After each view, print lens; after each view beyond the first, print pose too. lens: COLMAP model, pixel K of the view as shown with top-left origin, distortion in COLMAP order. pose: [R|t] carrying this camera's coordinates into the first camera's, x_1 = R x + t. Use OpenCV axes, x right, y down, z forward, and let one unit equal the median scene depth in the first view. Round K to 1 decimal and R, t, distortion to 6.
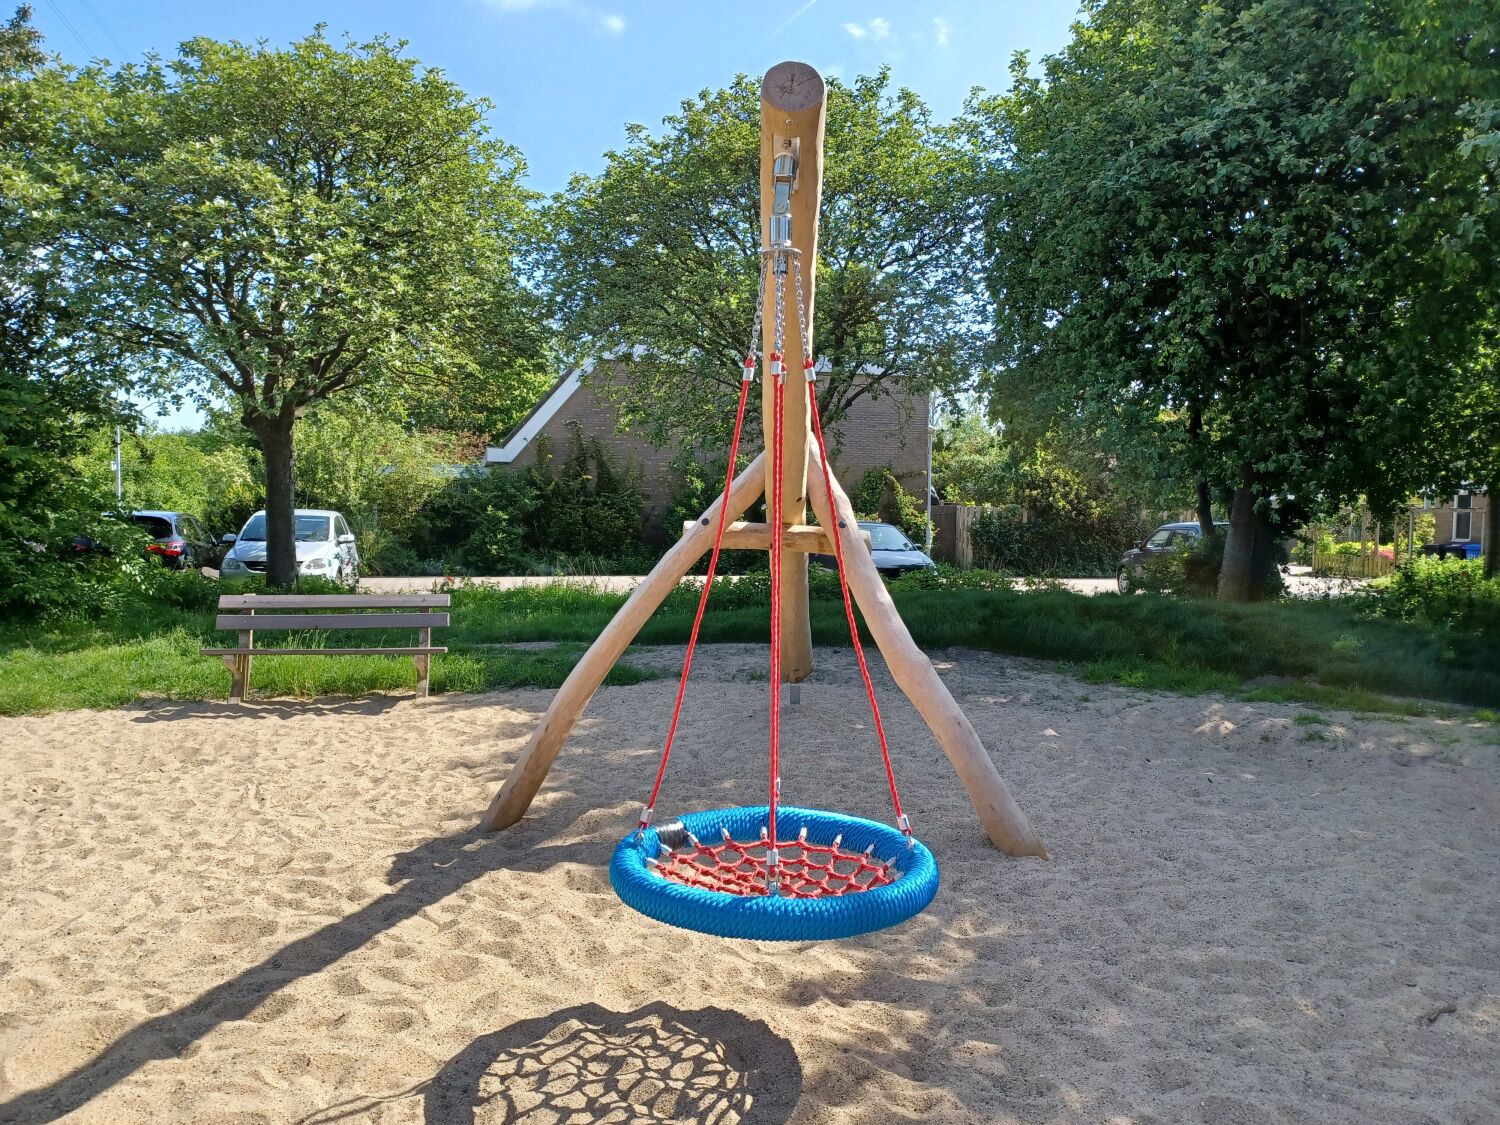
lens RADIAL K [[1087.9, 0, 748.6], [0, 1087.9, 572.4], [0, 0, 1]] dist [0.036501, -0.006761]
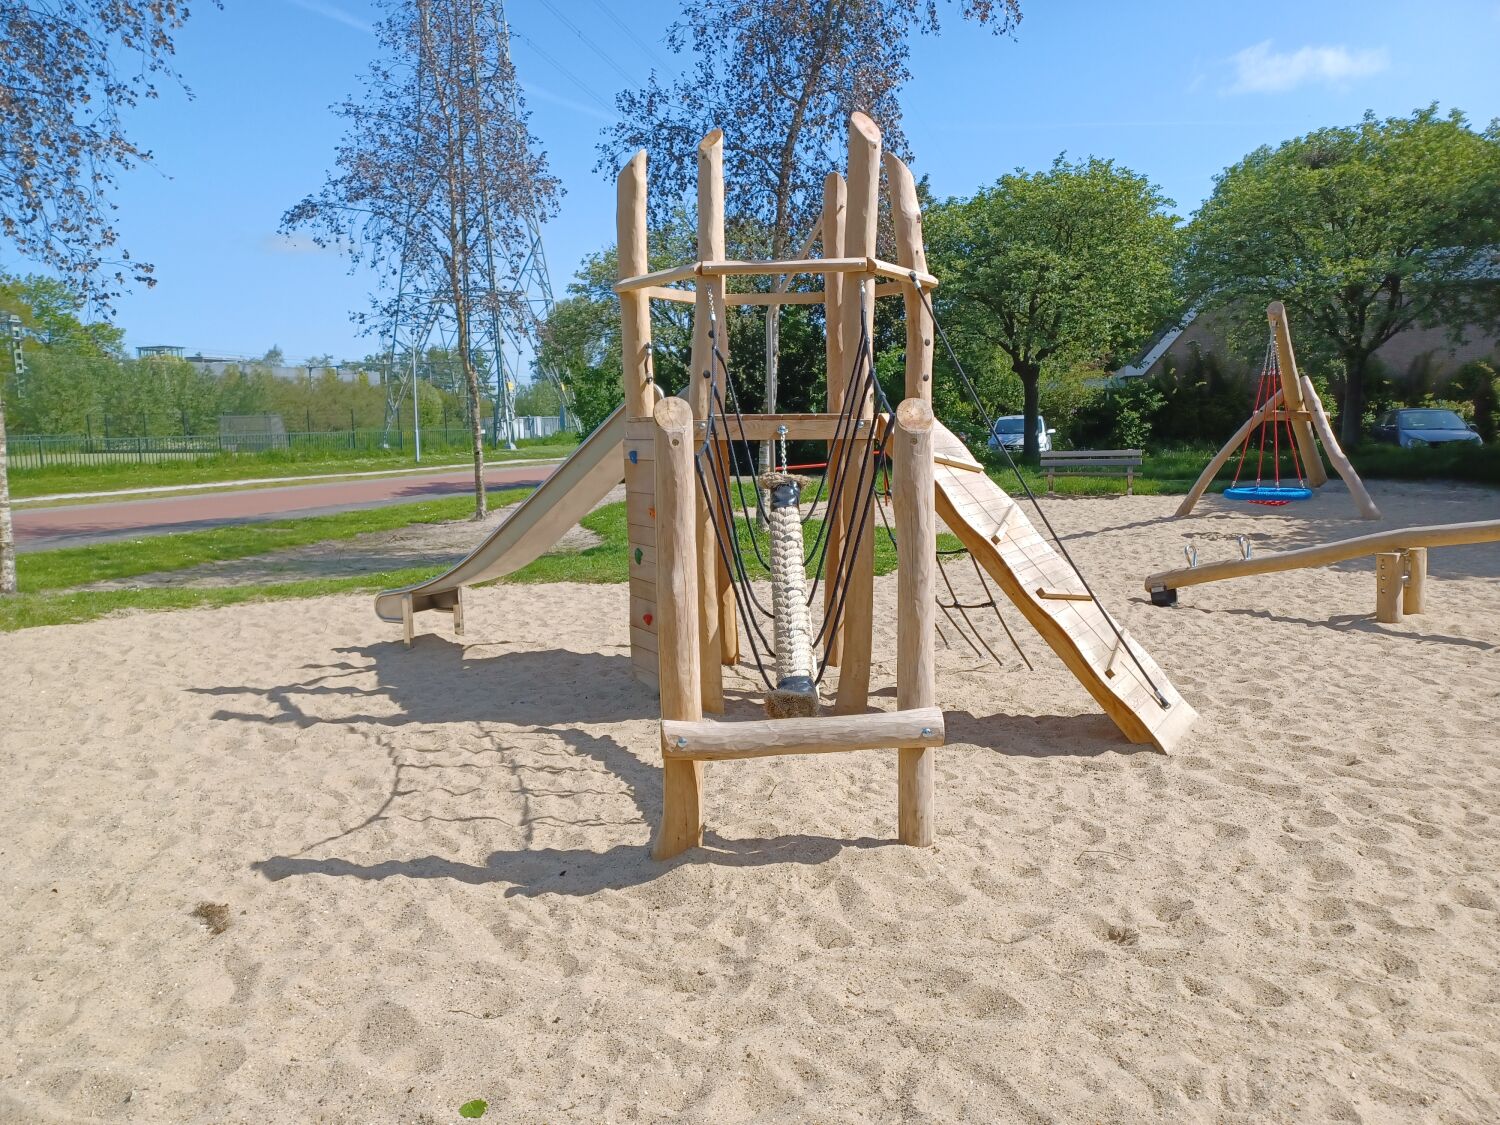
lens RADIAL K [[1097.1, 0, 751.5], [0, 1097.1, 584.8], [0, 0, 1]] dist [0.031023, -0.006816]
pose [[0.866450, 0.042738, -0.497431, 0.082354], [0.005752, 0.995409, 0.095541, 0.037099], [0.499230, -0.085643, 0.862226, -0.670374]]
